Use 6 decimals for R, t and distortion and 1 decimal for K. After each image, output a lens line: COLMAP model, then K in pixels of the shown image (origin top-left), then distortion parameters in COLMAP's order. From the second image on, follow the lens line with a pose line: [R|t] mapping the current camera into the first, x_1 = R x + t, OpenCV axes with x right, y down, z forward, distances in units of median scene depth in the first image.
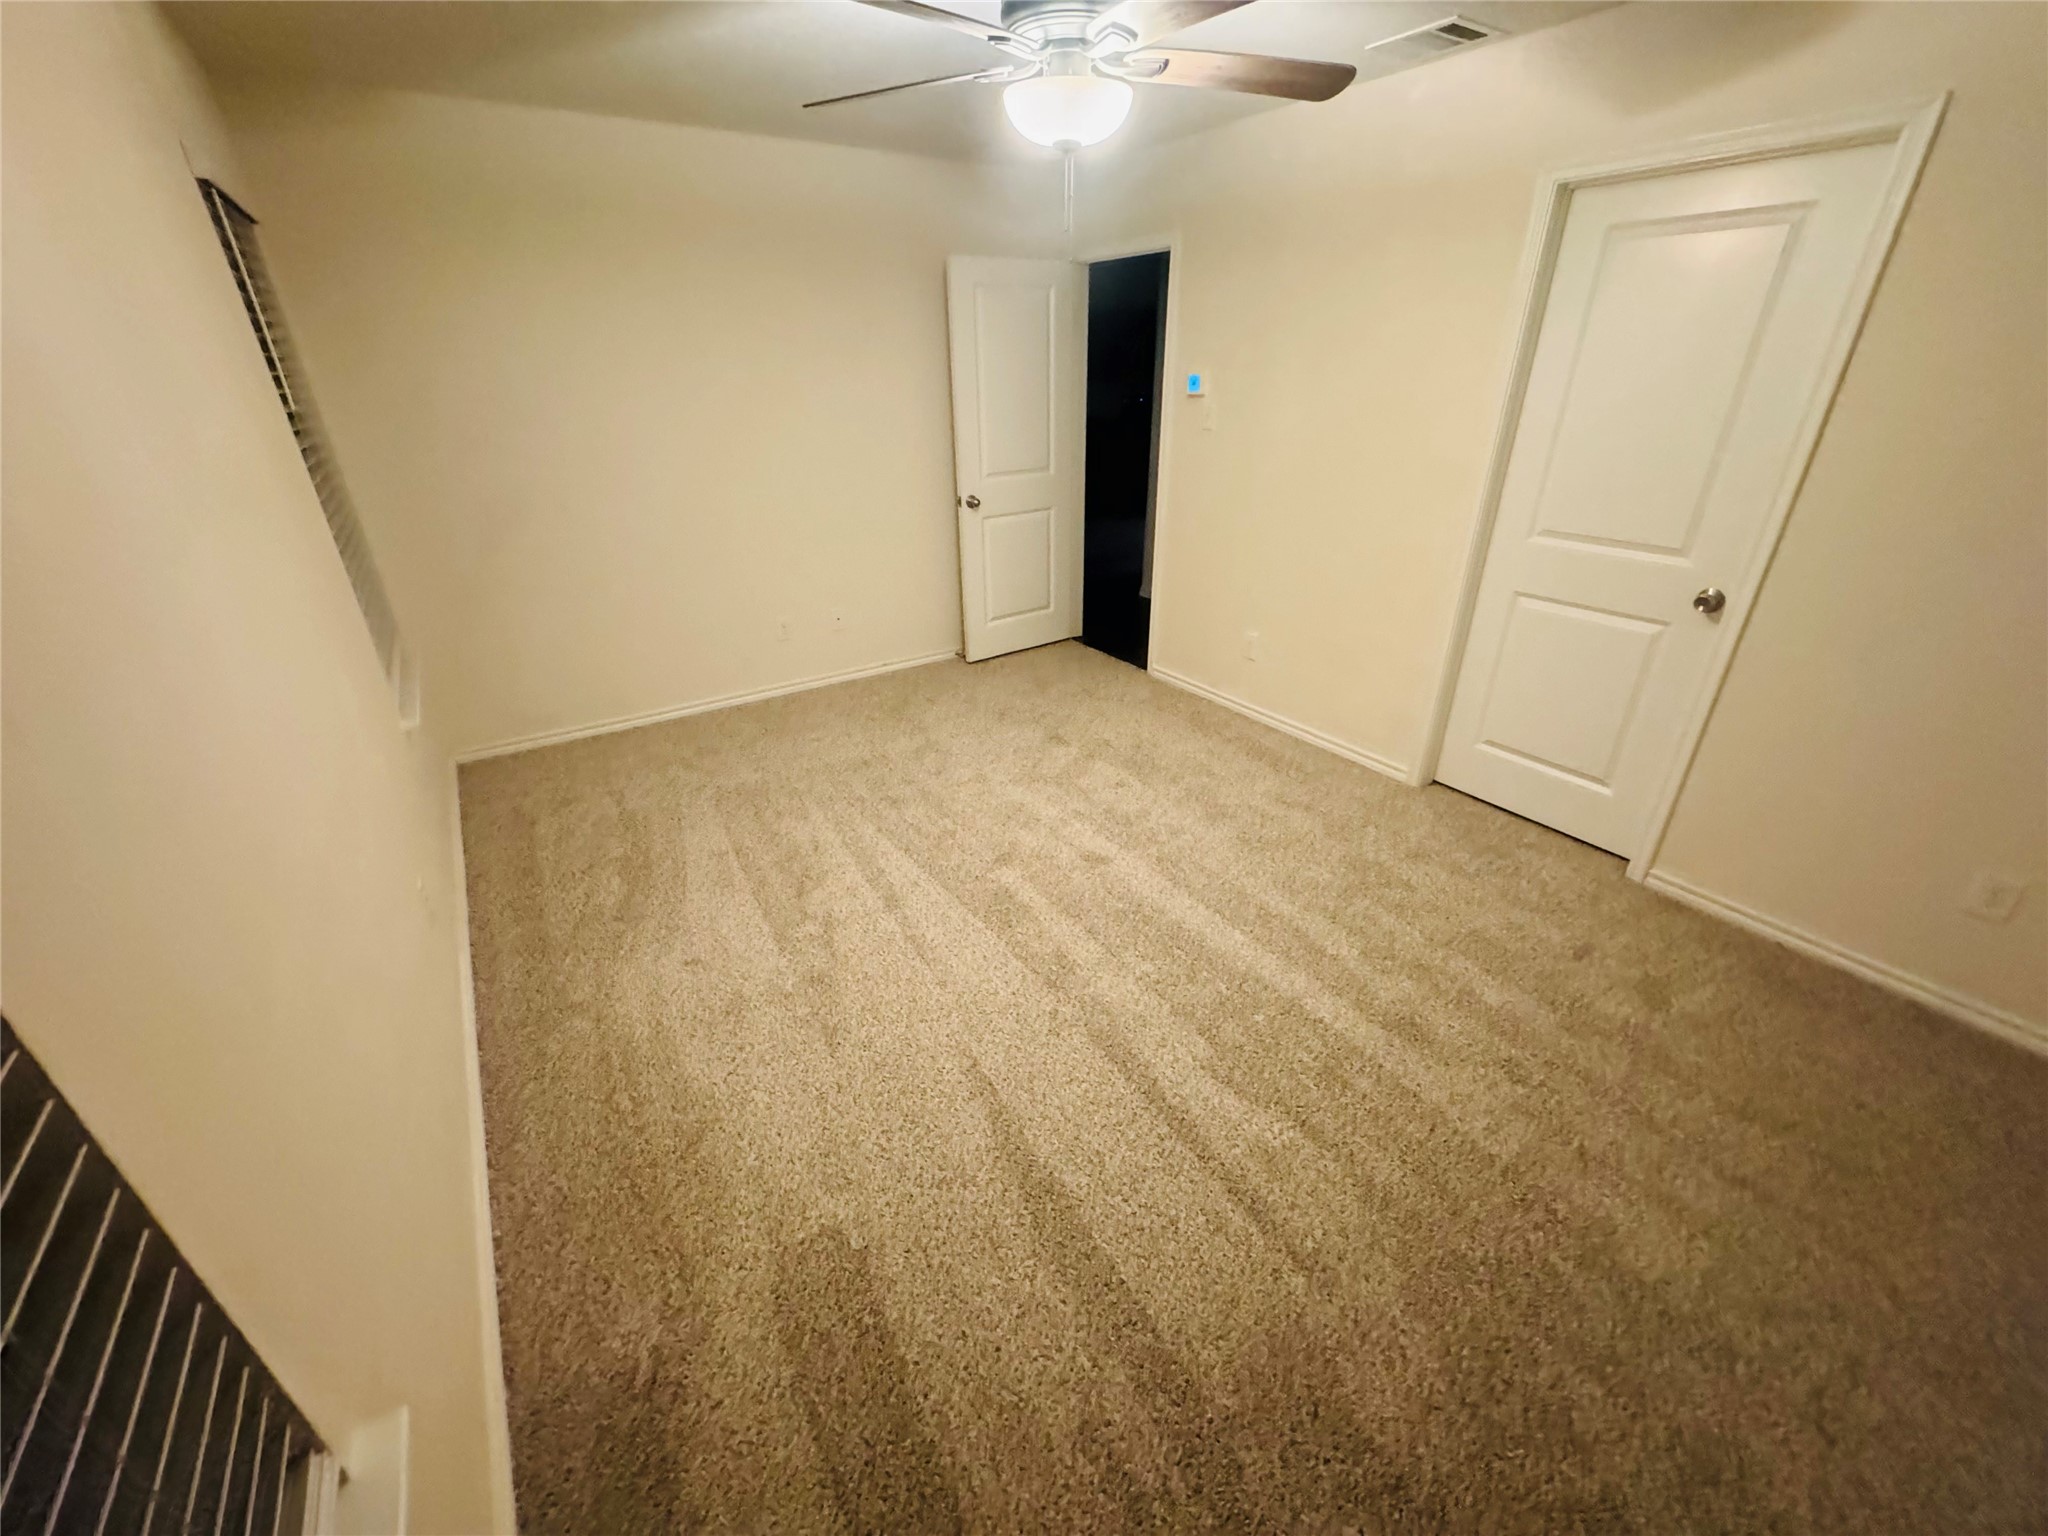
lens RADIAL K [[814.1, 0, 1020.7], [0, 814.1, 763.6], [0, 0, 1]] dist [0.003996, 0.000109]
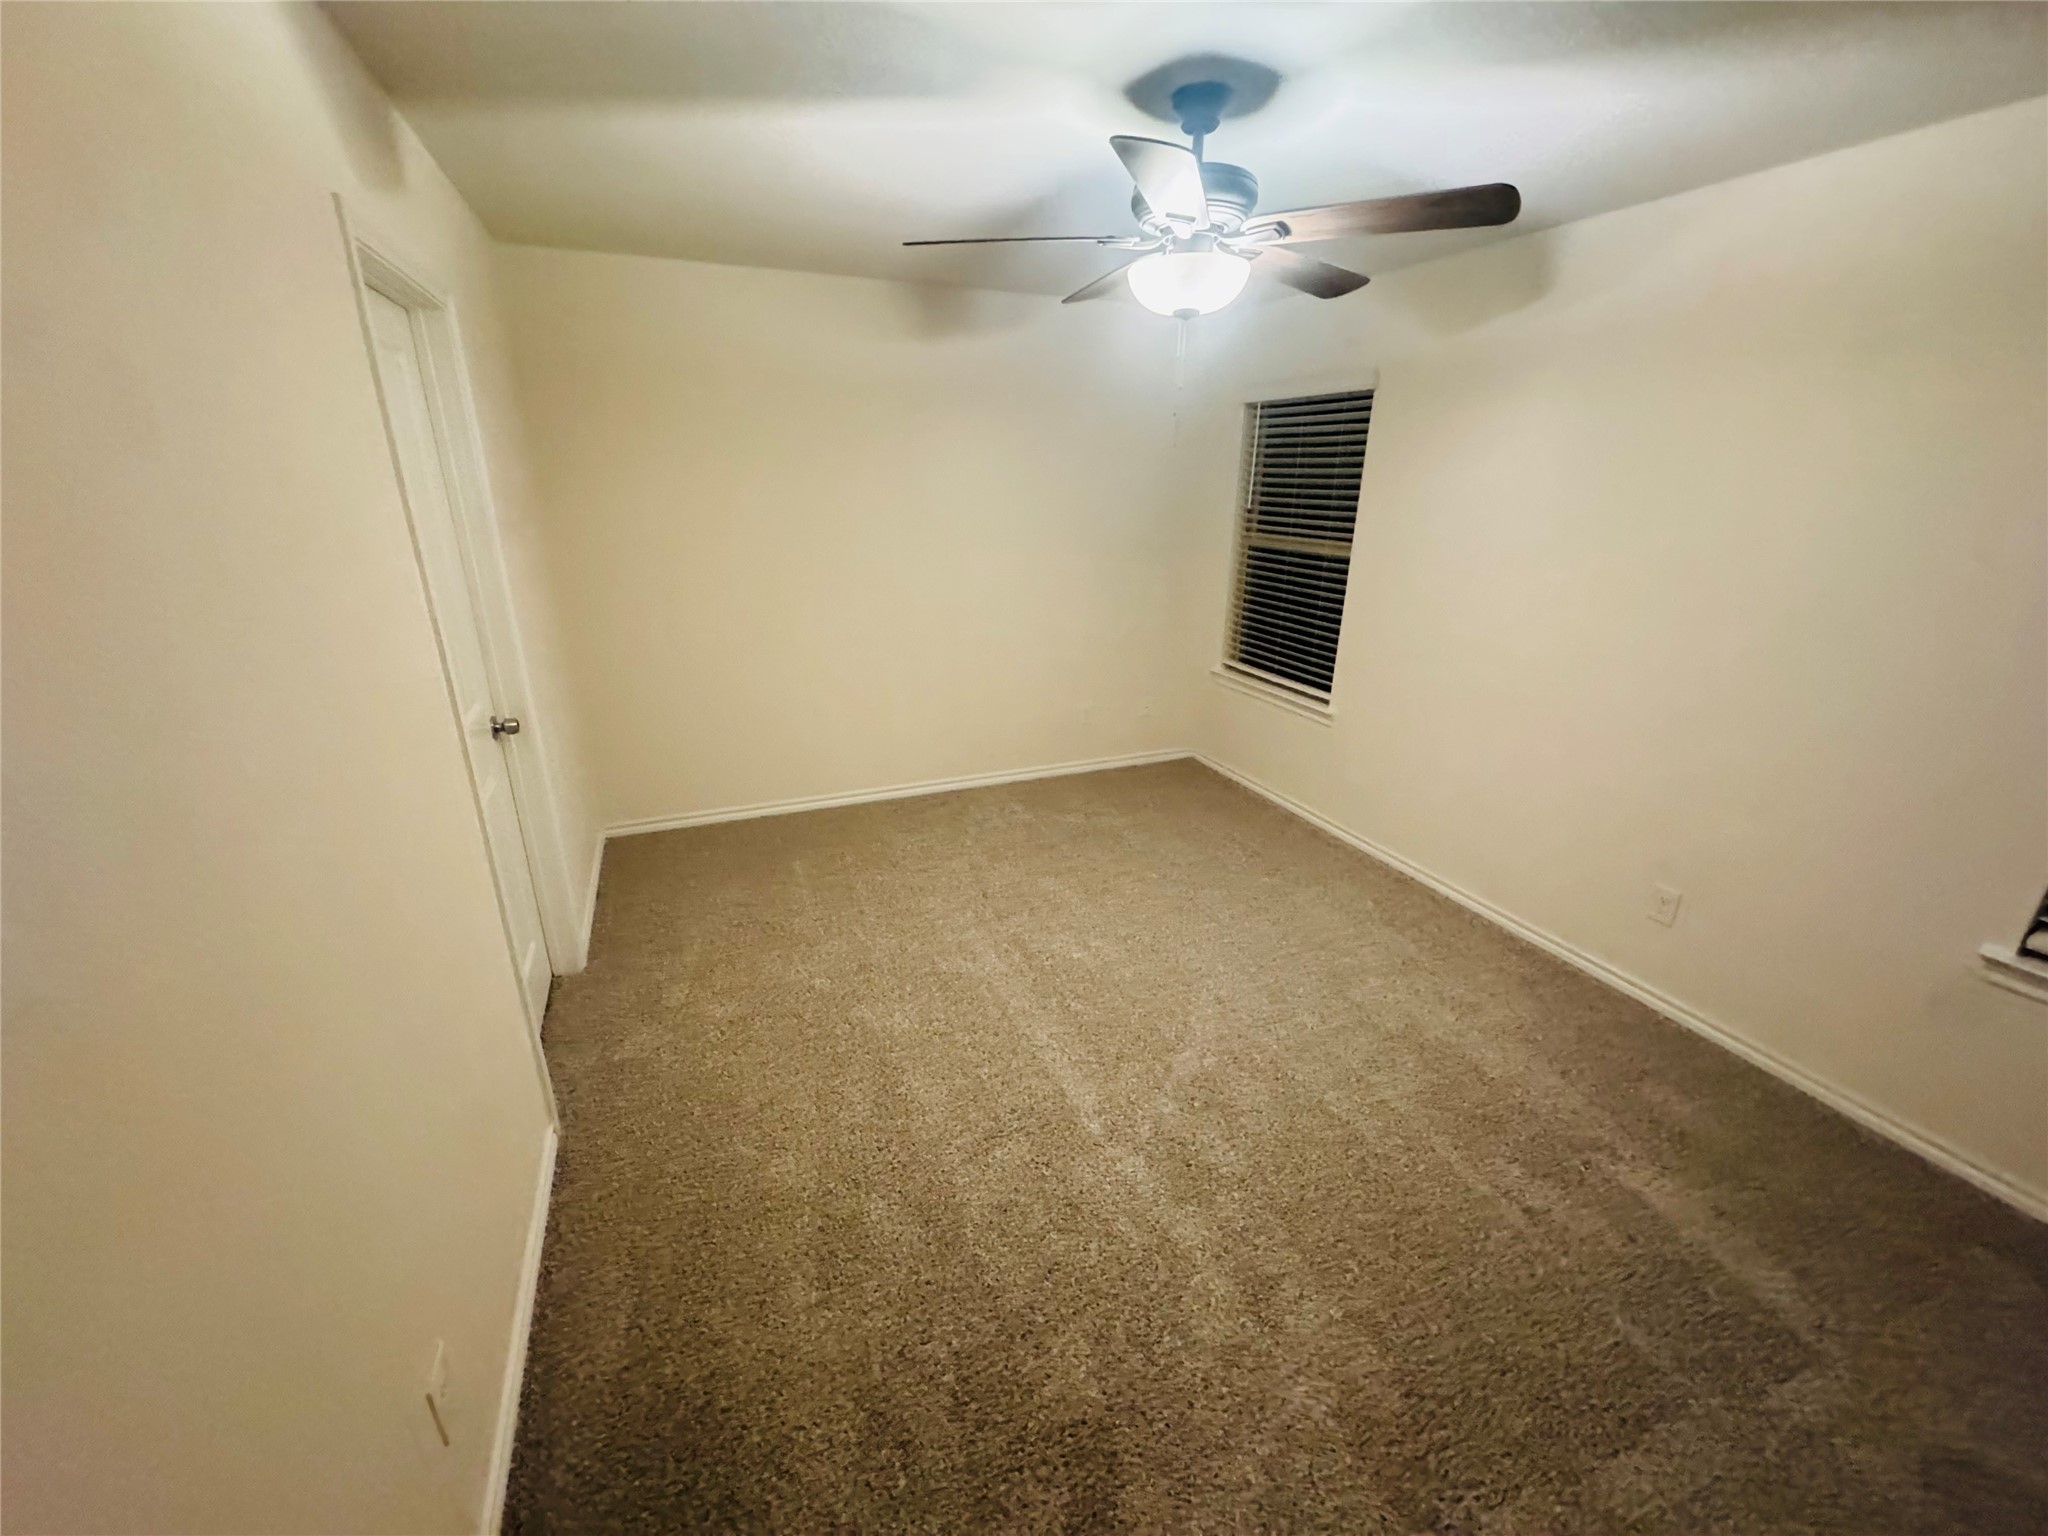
lens RADIAL K [[813.4, 0, 1033.1], [0, 813.4, 760.8], [0, 0, 1]] dist [-0.000767, 0.000169]
pose [[-0.985896, -0.061601, 0.155611, 0.034520], [0.069285, 0.696150, 0.714545, -0.690784], [-0.152346, 0.715248, -0.682064, 1.351307]]
